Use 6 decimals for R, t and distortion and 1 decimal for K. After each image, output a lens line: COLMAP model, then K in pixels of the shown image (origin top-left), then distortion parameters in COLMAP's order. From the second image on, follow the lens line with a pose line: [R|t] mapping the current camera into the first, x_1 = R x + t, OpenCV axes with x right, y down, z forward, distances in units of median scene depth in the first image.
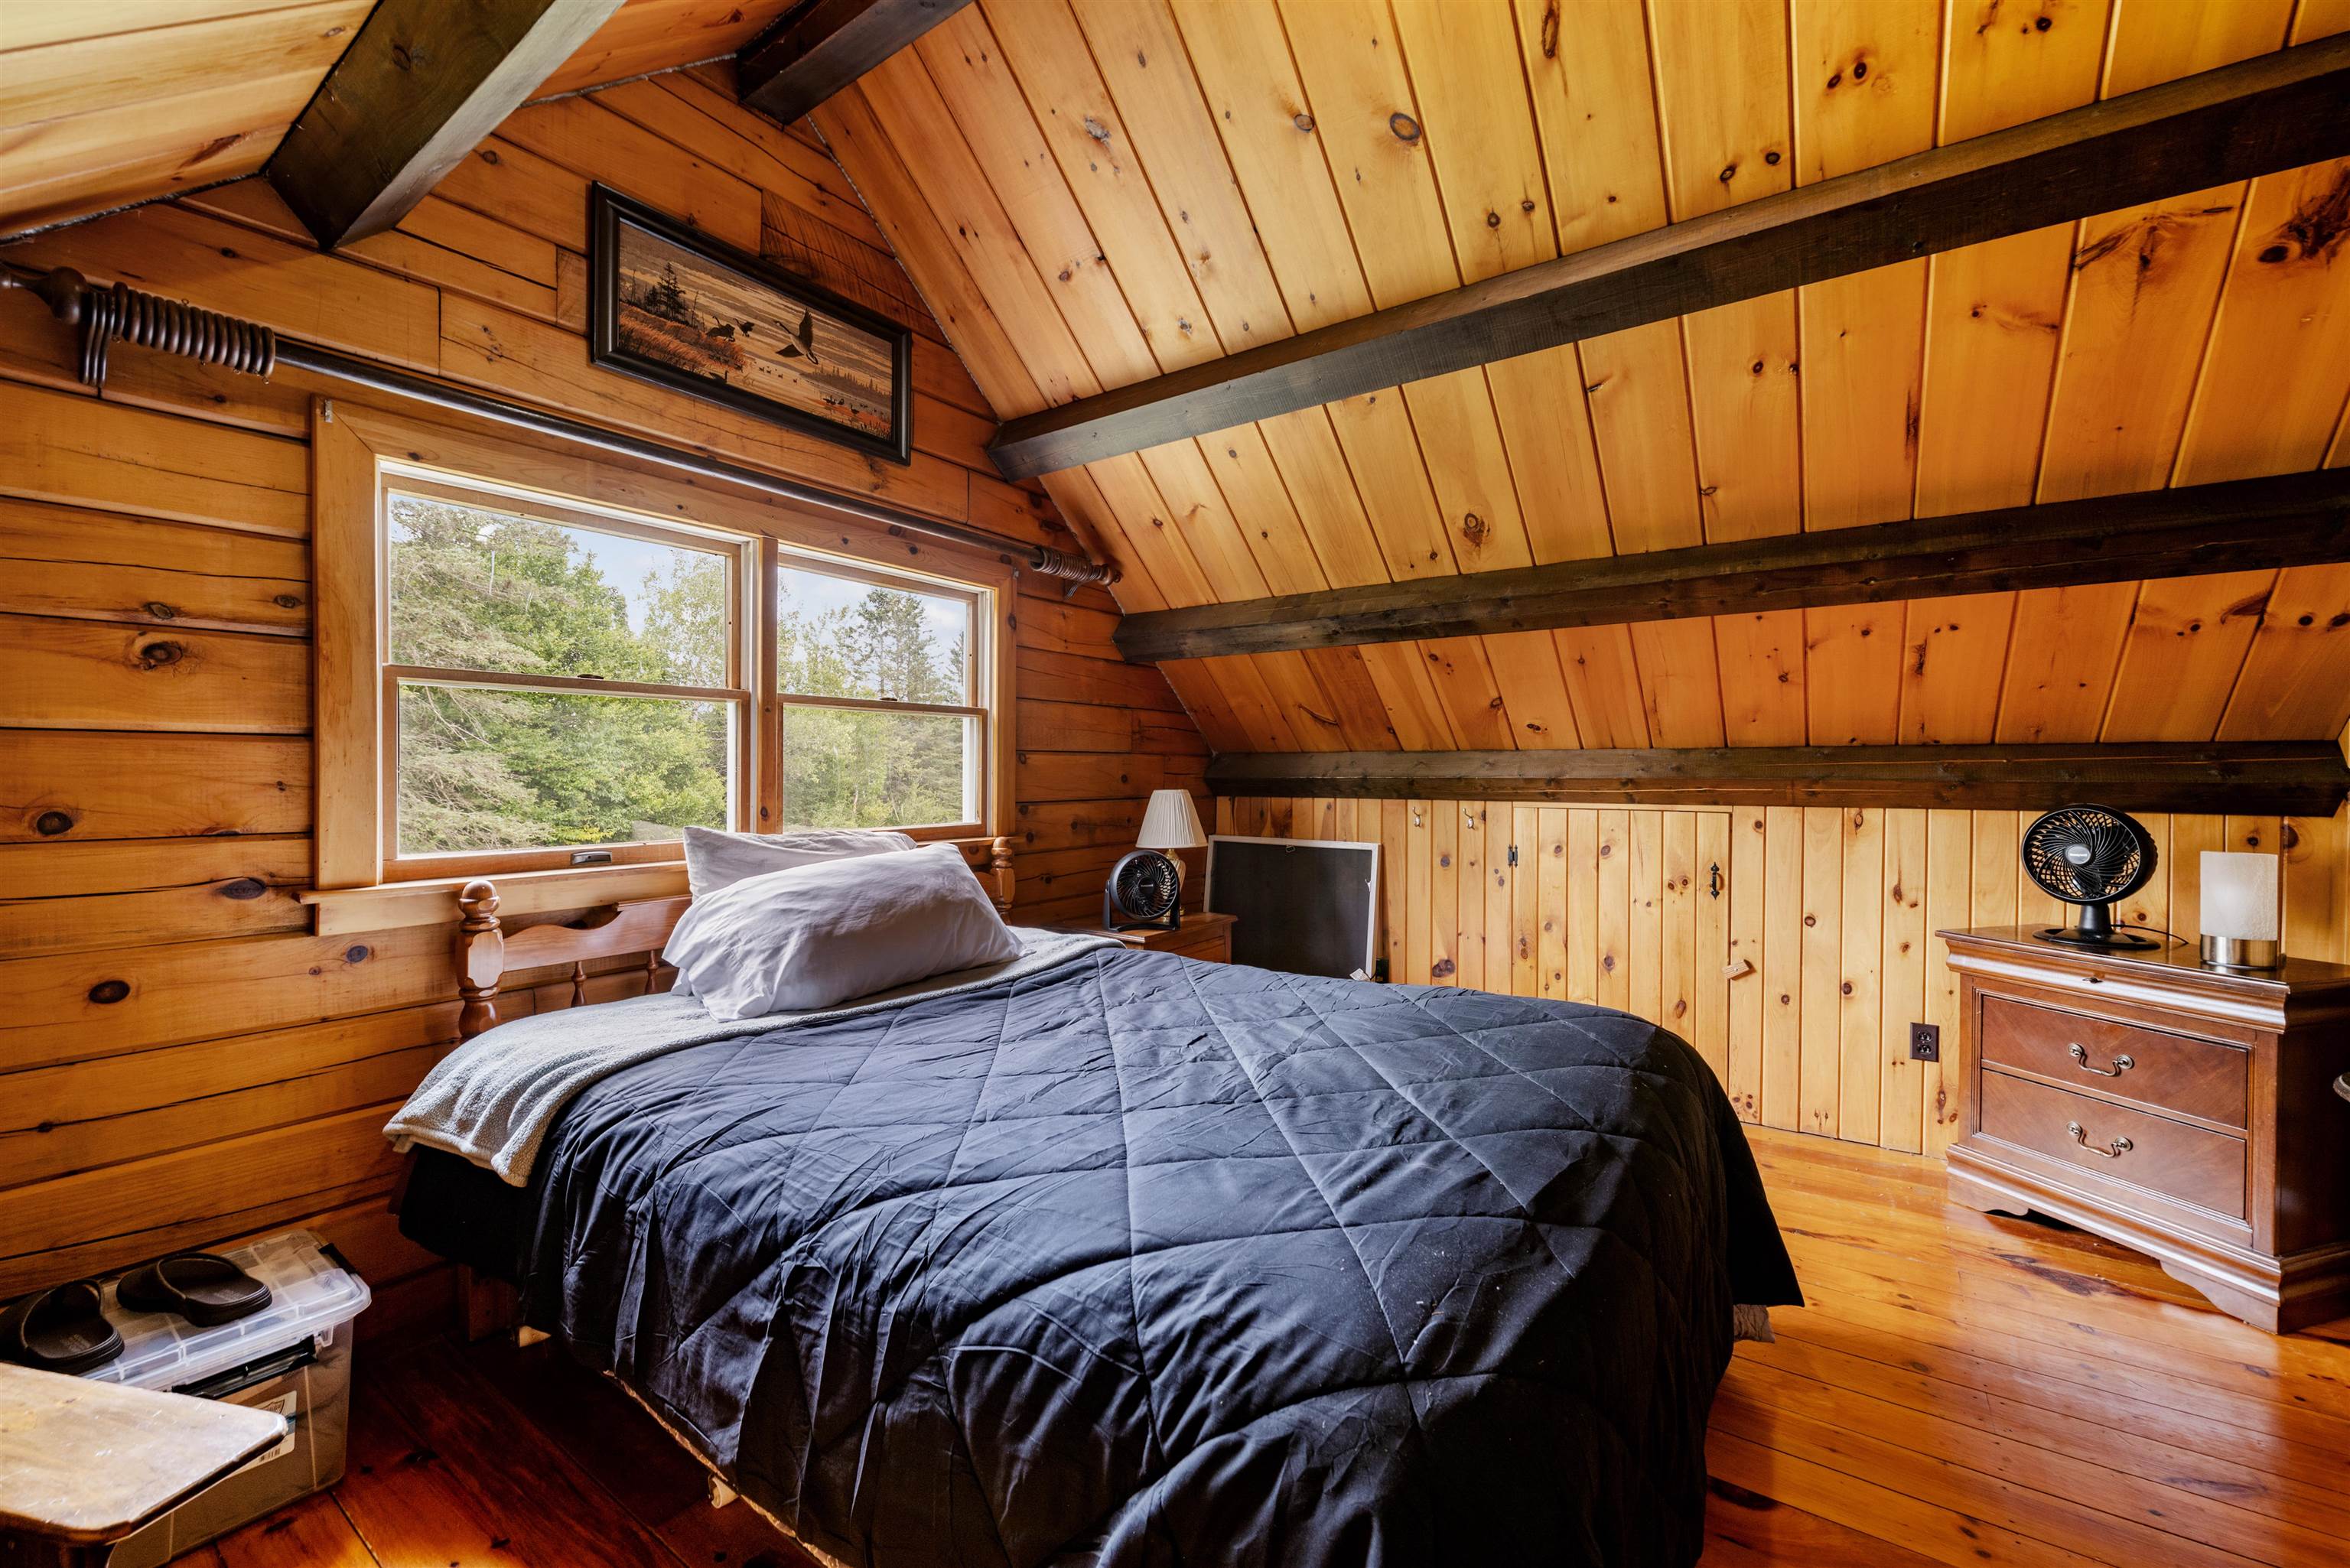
lens RADIAL K [[961.5, 0, 1193.6], [0, 961.5, 778.2], [0, 0, 1]] dist [-0.006016, -0.000366]
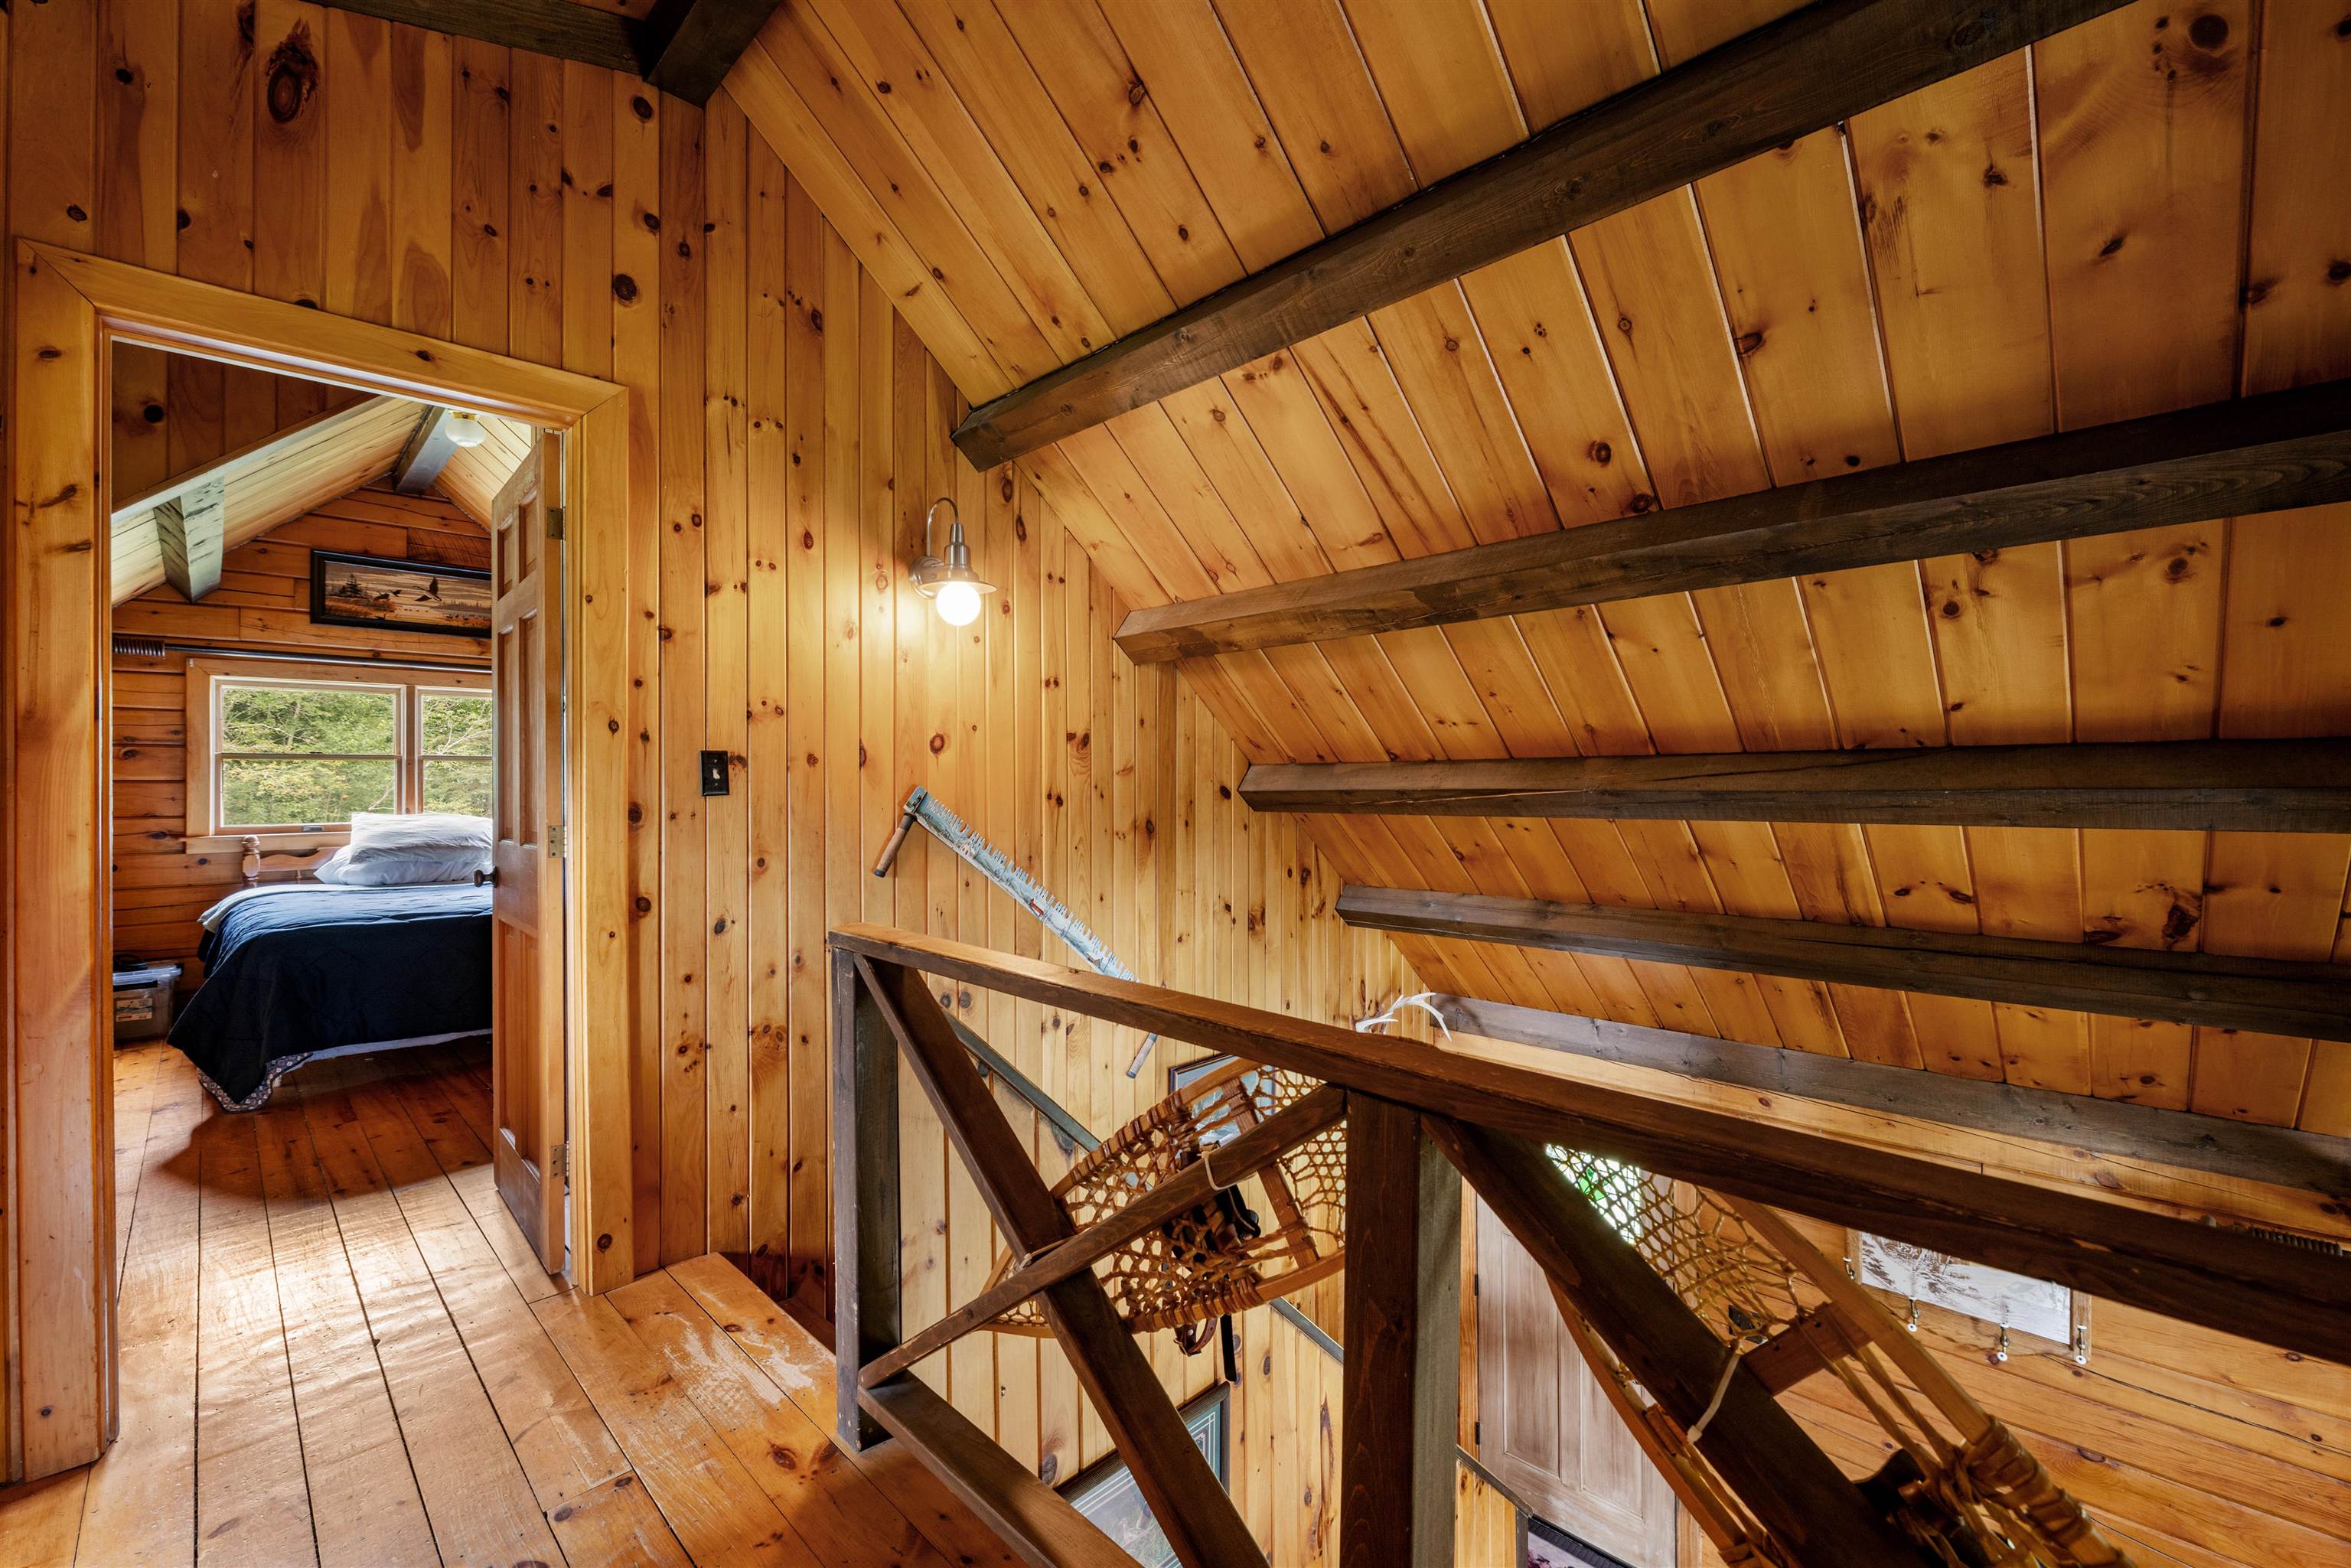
lens RADIAL K [[961.9, 0, 1157.8], [0, 961.9, 772.4], [0, 0, 1]] dist [-0.006016, -0.000366]
pose [[0.985721, -0.010754, -0.168042, 1.608130], [0.007206, 0.999738, -0.021713, 0.007937], [0.168232, 0.020192, 0.985541, -0.866254]]
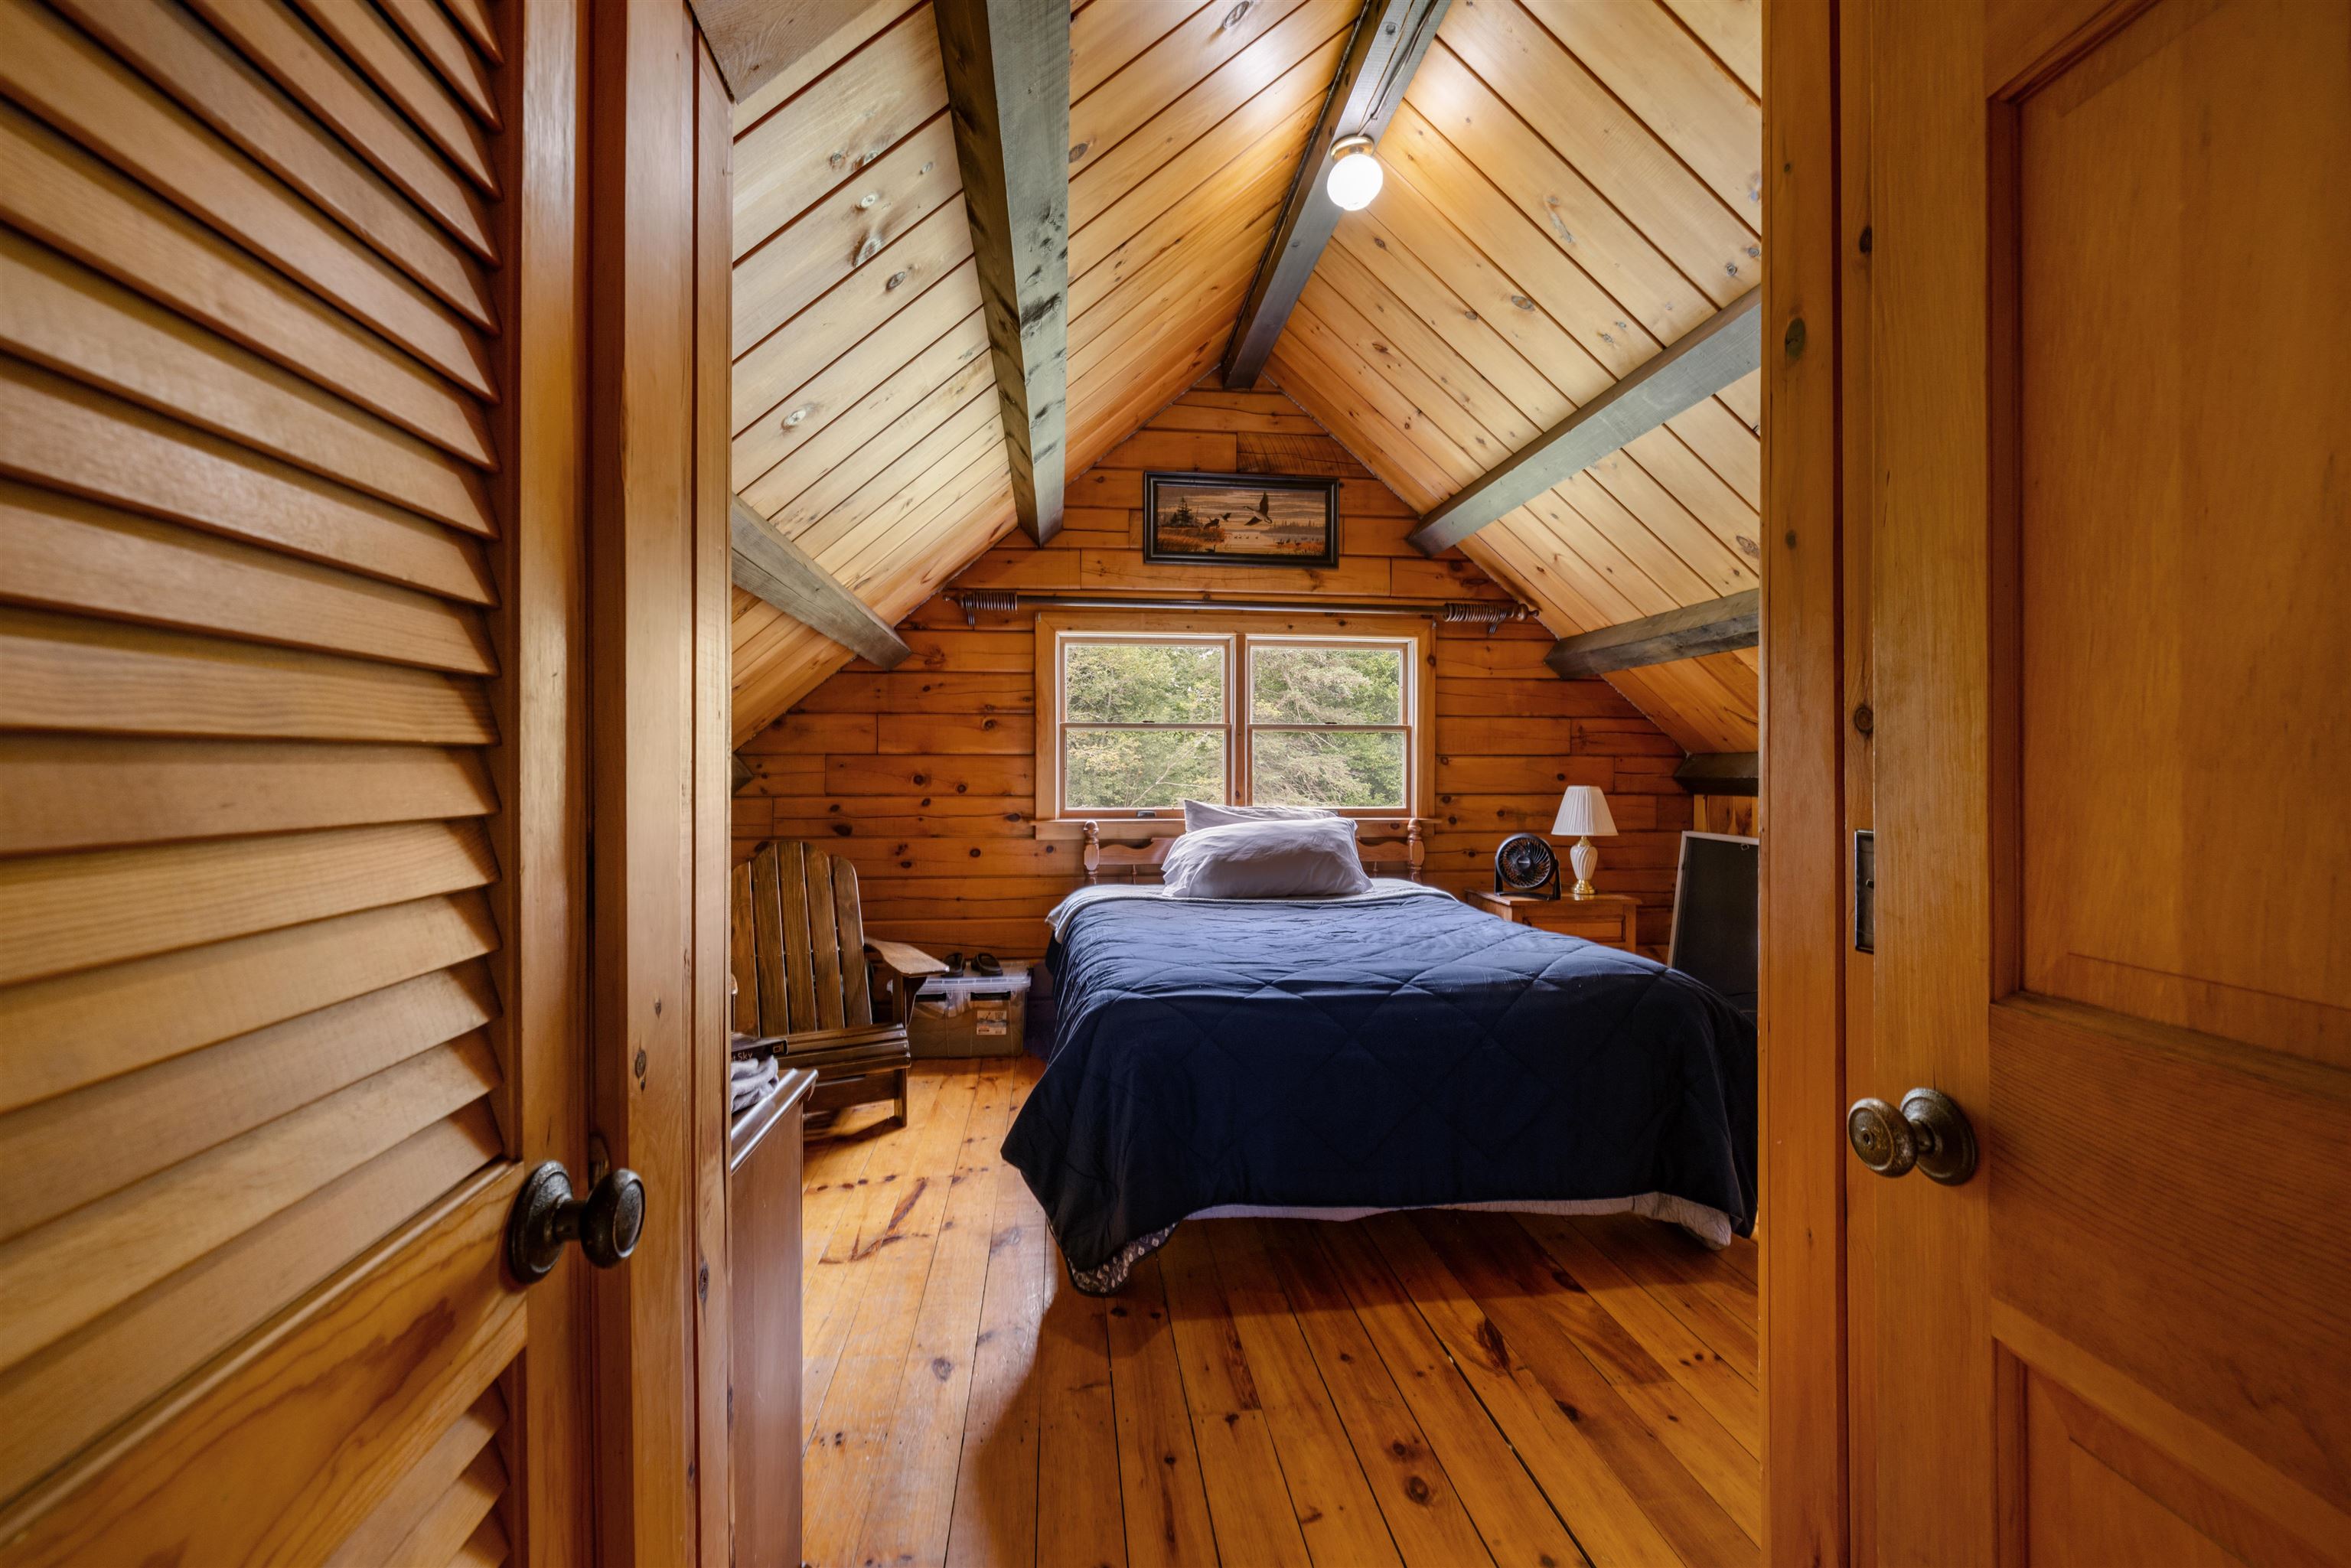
lens RADIAL K [[961.9, 0, 1159.1], [0, 961.9, 769.2], [0, 0, 1]] dist [-0.006016, -0.000366]
pose [[0.663371, 0.001242, -0.748290, 0.748638], [-0.007322, 0.999962, -0.004832, 0.000384], [0.748255, 0.008684, 0.663355, -0.246296]]
